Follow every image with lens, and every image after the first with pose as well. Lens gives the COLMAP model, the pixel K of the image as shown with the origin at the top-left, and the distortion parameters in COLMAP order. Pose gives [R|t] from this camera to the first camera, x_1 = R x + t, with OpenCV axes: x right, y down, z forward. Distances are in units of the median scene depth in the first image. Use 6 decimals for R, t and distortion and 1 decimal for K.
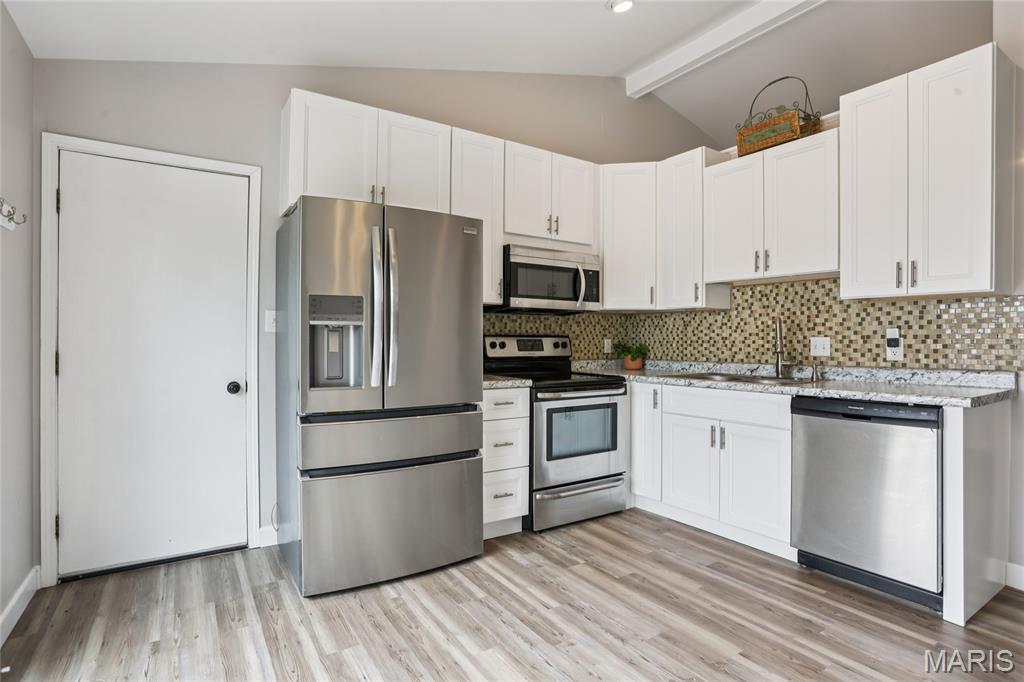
lens RADIAL K [[518.7, 0, 506.0], [0, 518.7, 339.1], [0, 0, 1]] dist [-0.060723, 0.026808]
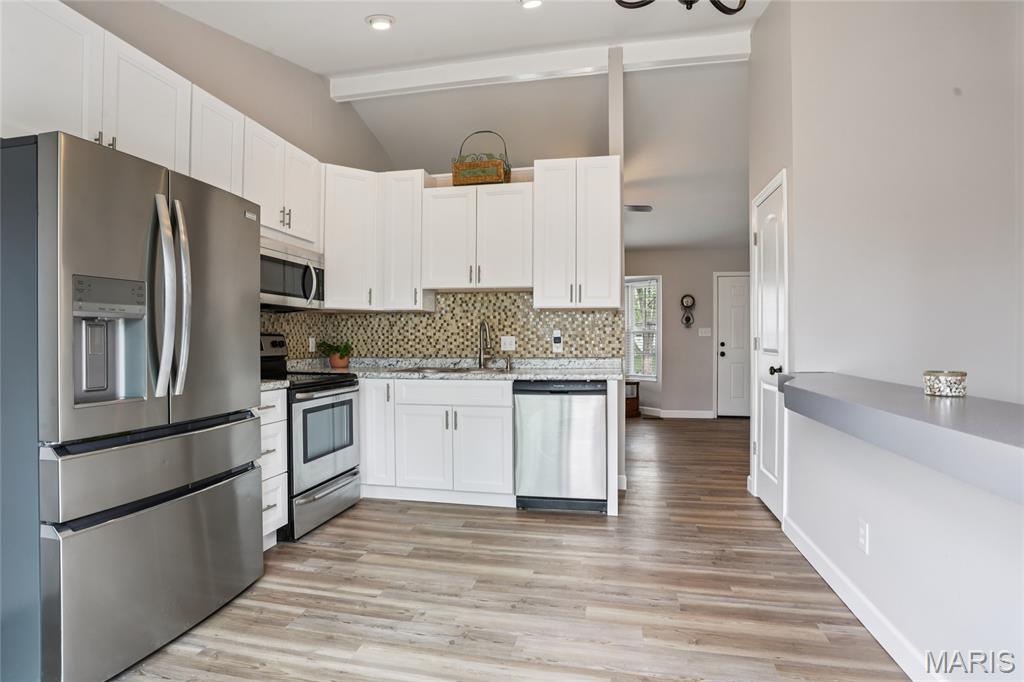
lens RADIAL K [[518.7, 0, 506.4], [0, 518.7, 339.1], [0, 0, 1]] dist [-0.060723, 0.026808]
pose [[0.704566, -0.001408, 0.709637, -0.359601], [0.001285, 0.999999, 0.000708, 0.003085], [-0.709637, 0.000413, 0.704567, 0.063897]]
